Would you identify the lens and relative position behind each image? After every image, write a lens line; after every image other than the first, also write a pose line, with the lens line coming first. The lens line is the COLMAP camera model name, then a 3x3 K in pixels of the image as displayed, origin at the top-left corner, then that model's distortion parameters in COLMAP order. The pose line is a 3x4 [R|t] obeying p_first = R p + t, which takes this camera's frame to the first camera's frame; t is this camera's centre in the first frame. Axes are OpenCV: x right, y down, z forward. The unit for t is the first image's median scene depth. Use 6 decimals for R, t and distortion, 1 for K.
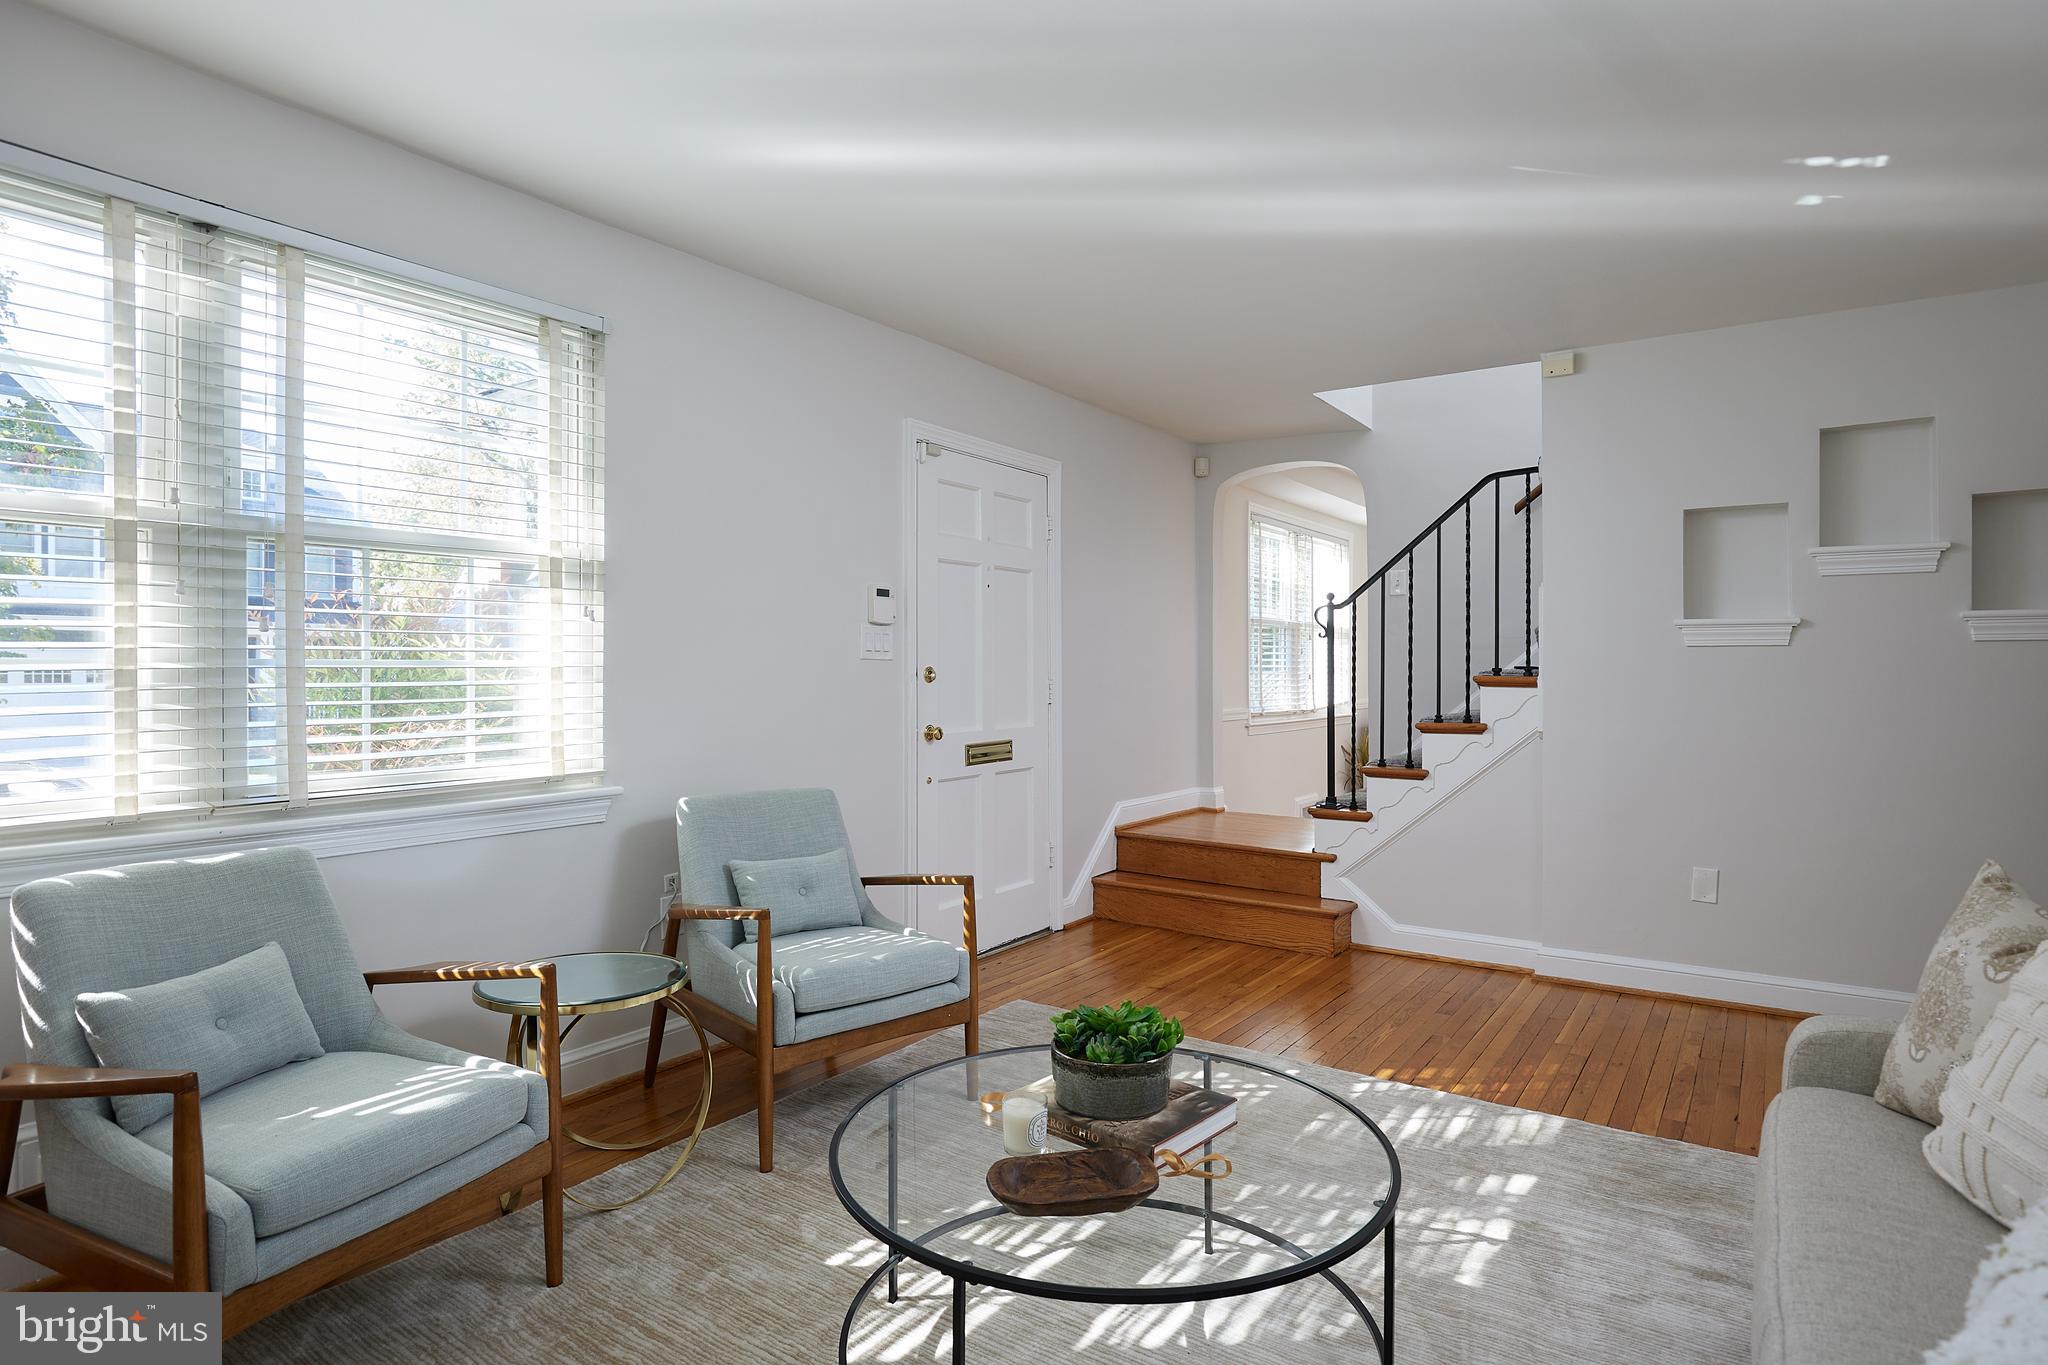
lens RADIAL K [[1144.4, 0, 1024.9], [0, 1144.4, 685.6], [0, 0, 1]] dist [0.001041, 0.000404]
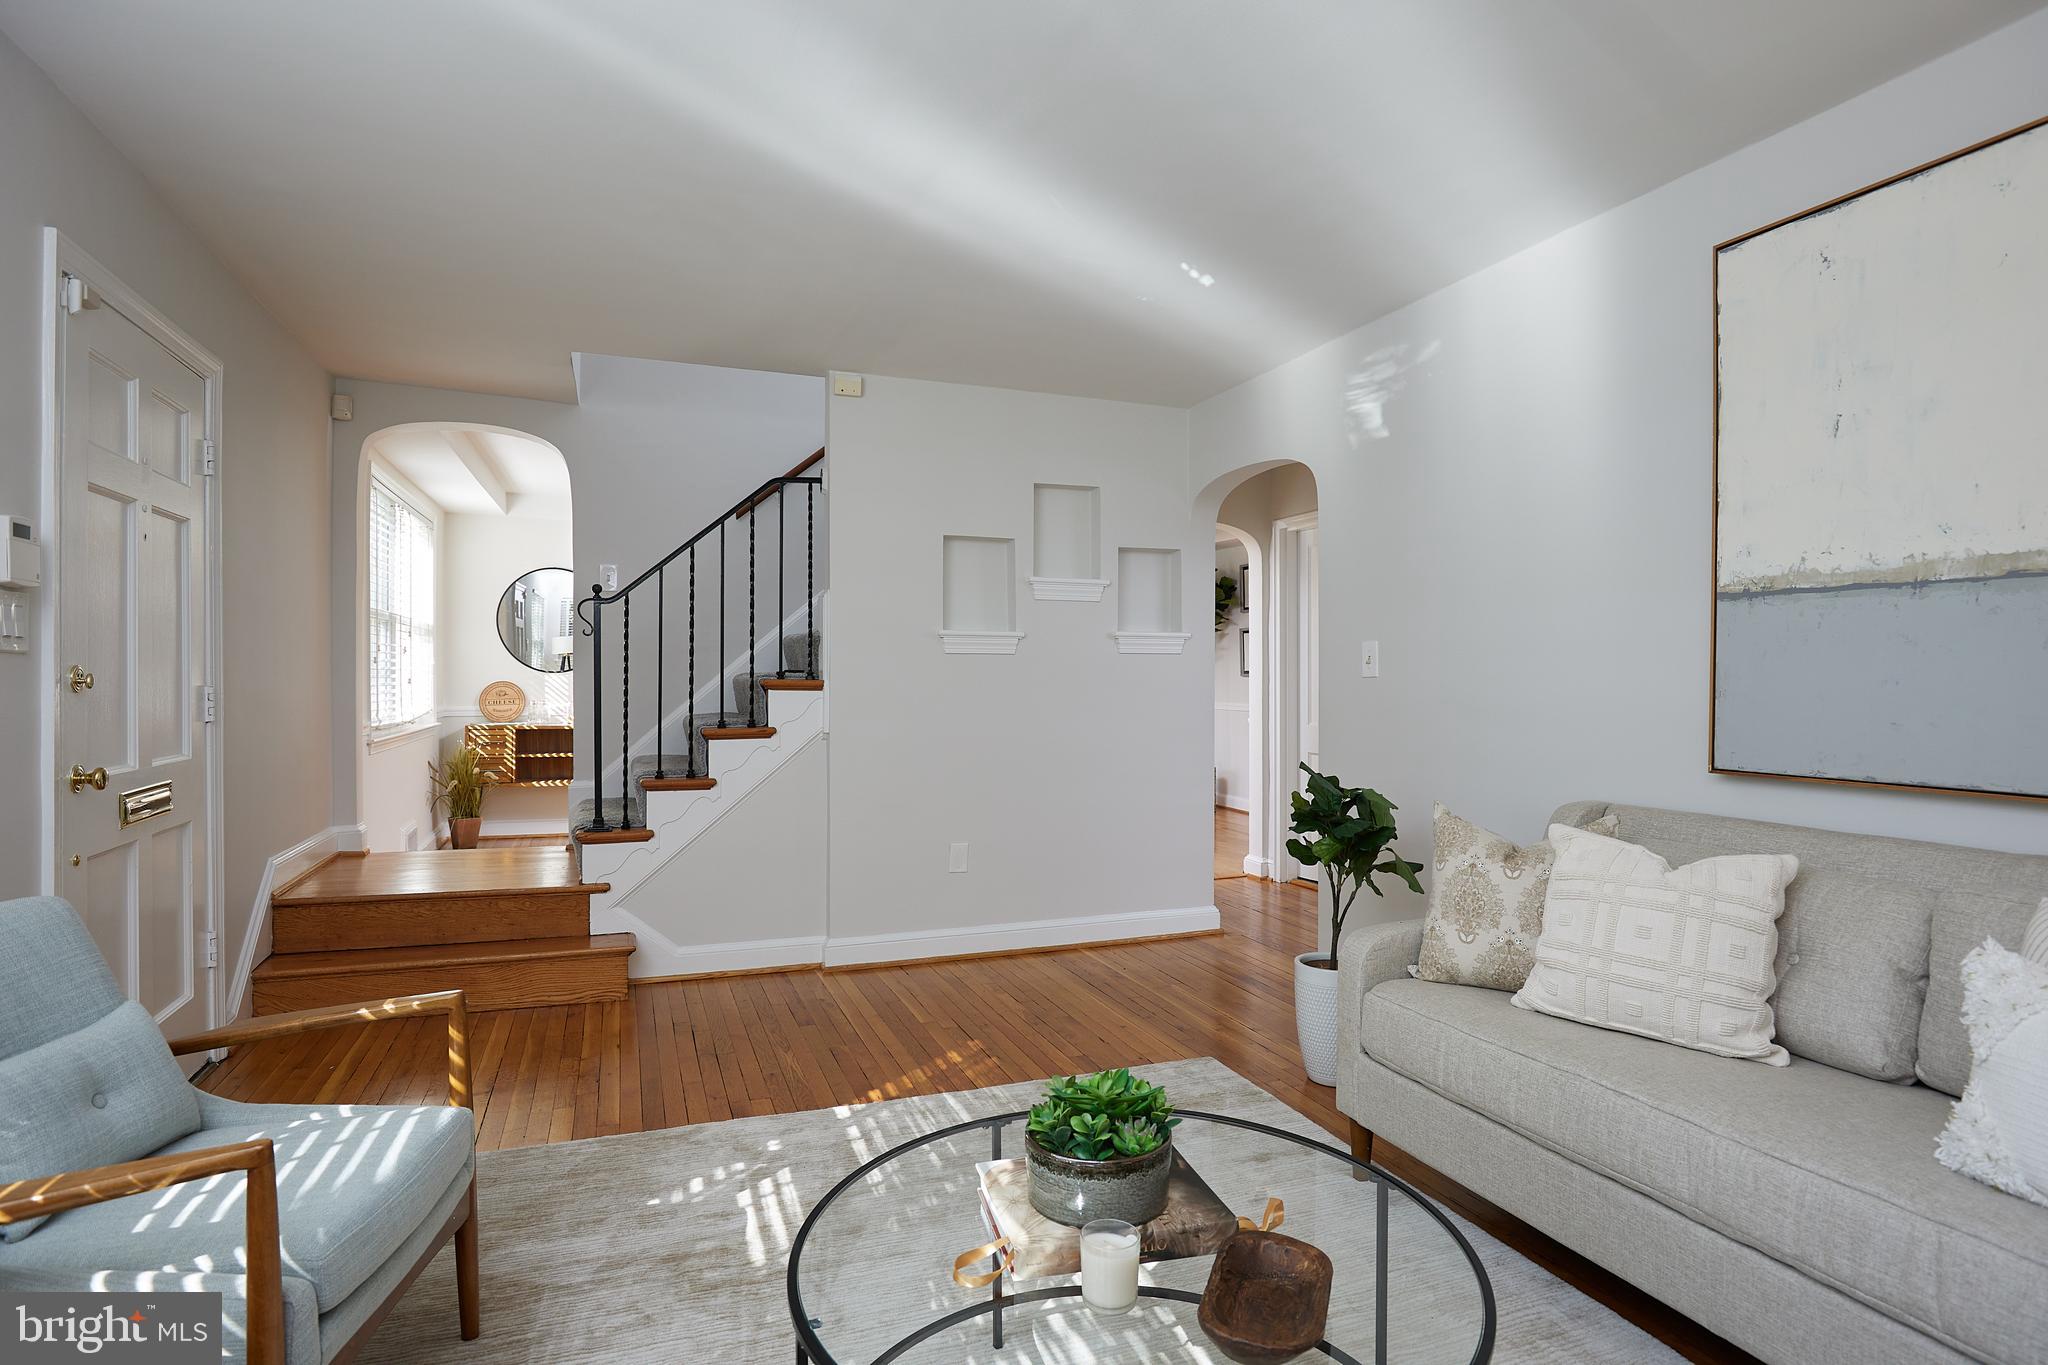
lens RADIAL K [[1118.1, 0, 1024.1], [0, 1118.1, 672.9], [0, 0, 1]] dist [-0.006178, -0.000310]
pose [[0.547989, 0.002361, 0.836482, -0.277482], [0.009396, 0.999916, -0.008978, -0.002659], [-0.836433, 0.012780, 0.547921, 0.269636]]
